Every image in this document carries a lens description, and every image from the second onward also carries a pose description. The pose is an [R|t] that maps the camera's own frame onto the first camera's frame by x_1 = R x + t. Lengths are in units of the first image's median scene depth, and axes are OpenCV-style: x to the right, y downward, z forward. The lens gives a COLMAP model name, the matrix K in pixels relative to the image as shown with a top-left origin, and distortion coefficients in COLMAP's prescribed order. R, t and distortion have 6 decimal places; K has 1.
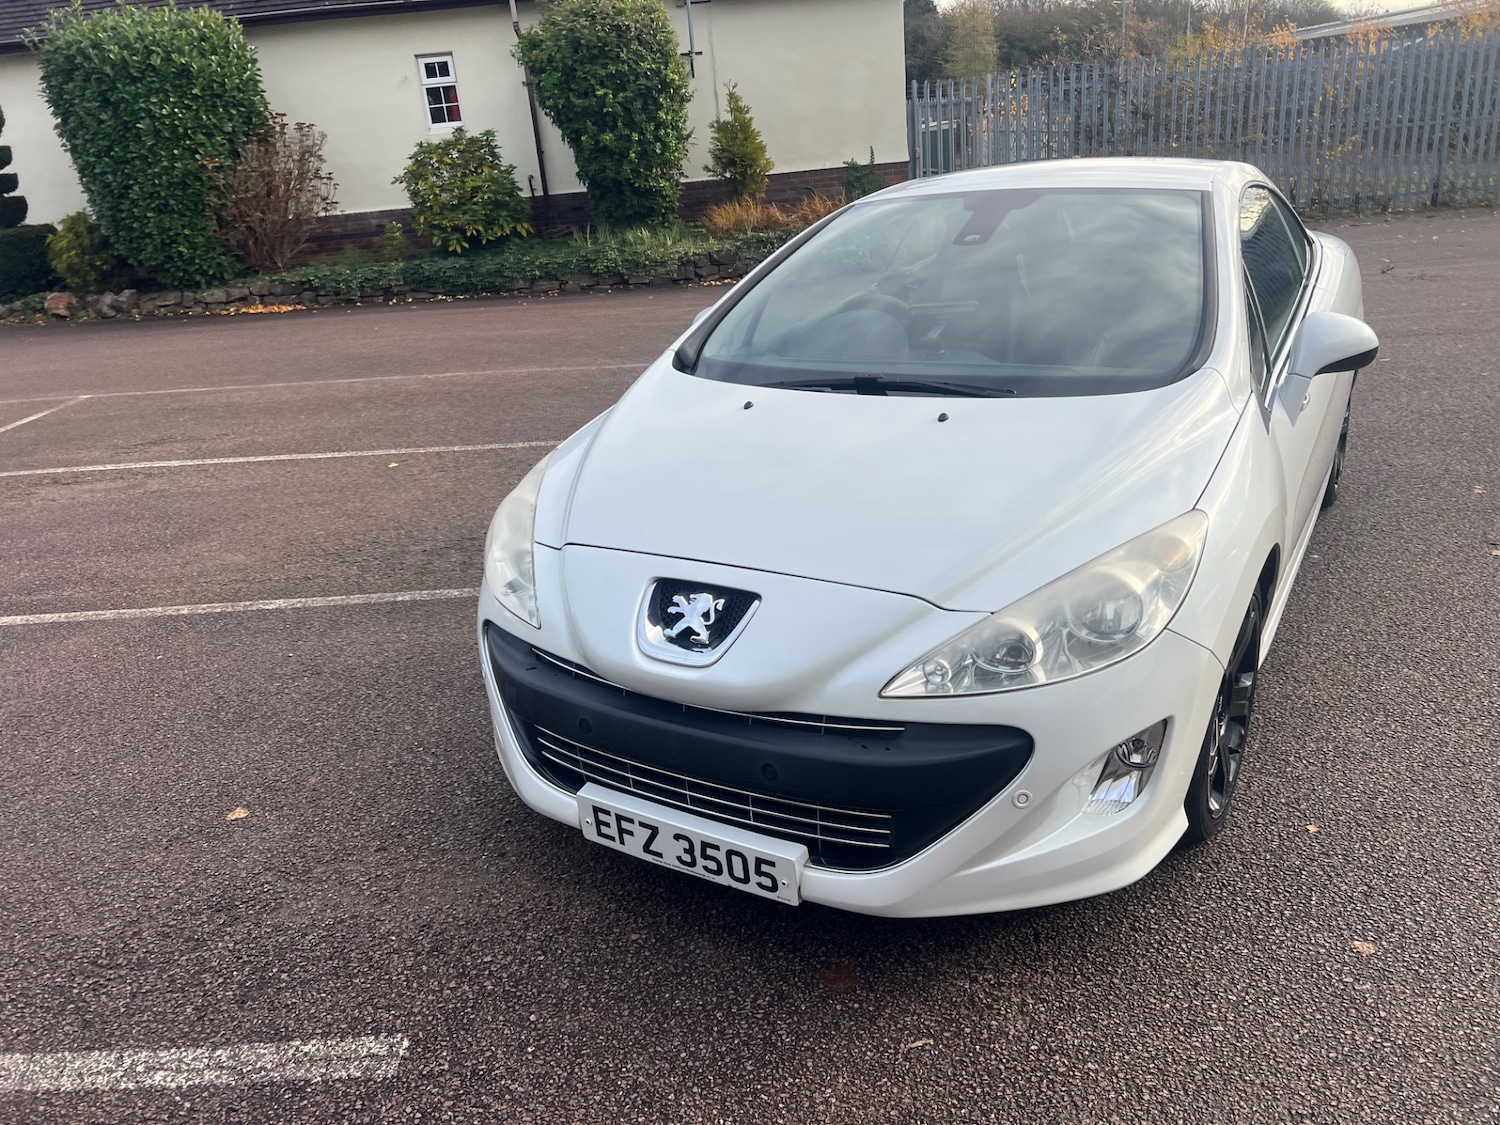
lens RADIAL K [[1108.7, 0, 771.4], [0, 1108.7, 561.8], [0, 0, 1]] dist [0.039522, -0.040531]
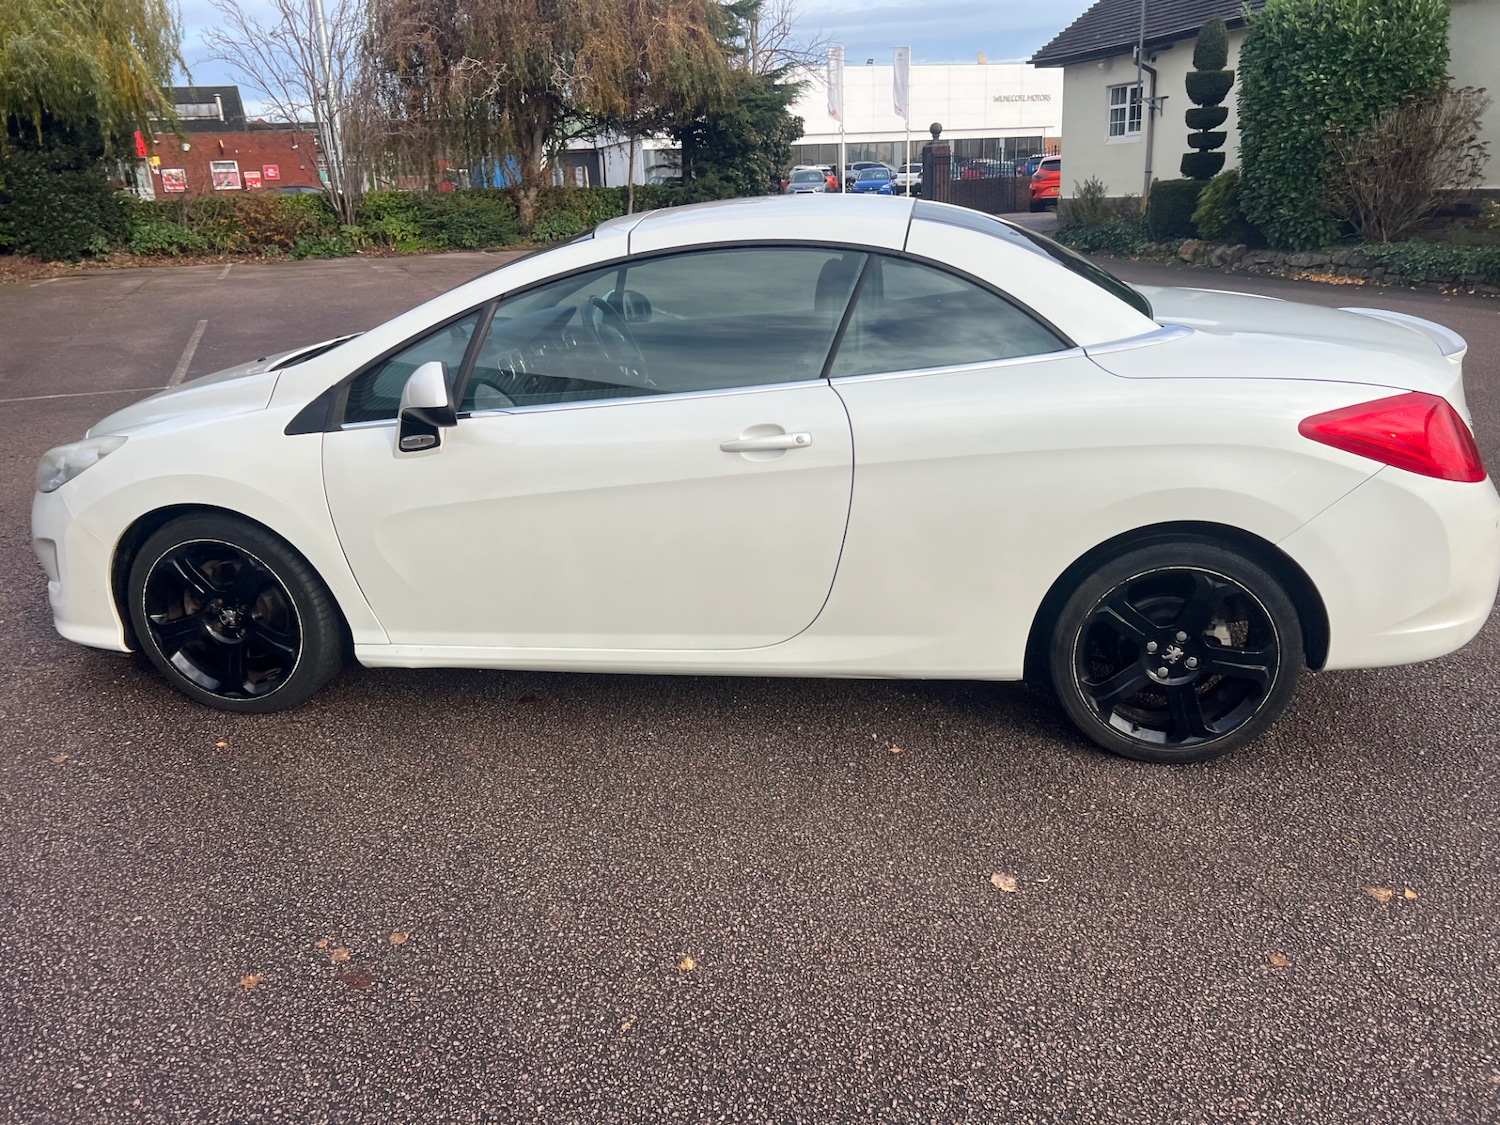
lens RADIAL K [[1118.4, 0, 743.4], [0, 1118.4, 549.0], [0, 0, 1]] dist [0.040679, -0.042182]
pose [[0.366460, 0.351387, -0.861530, 0.301873], [-0.325483, 0.915855, 0.235097, -0.076228], [0.871647, 0.194260, 0.449995, 0.154837]]
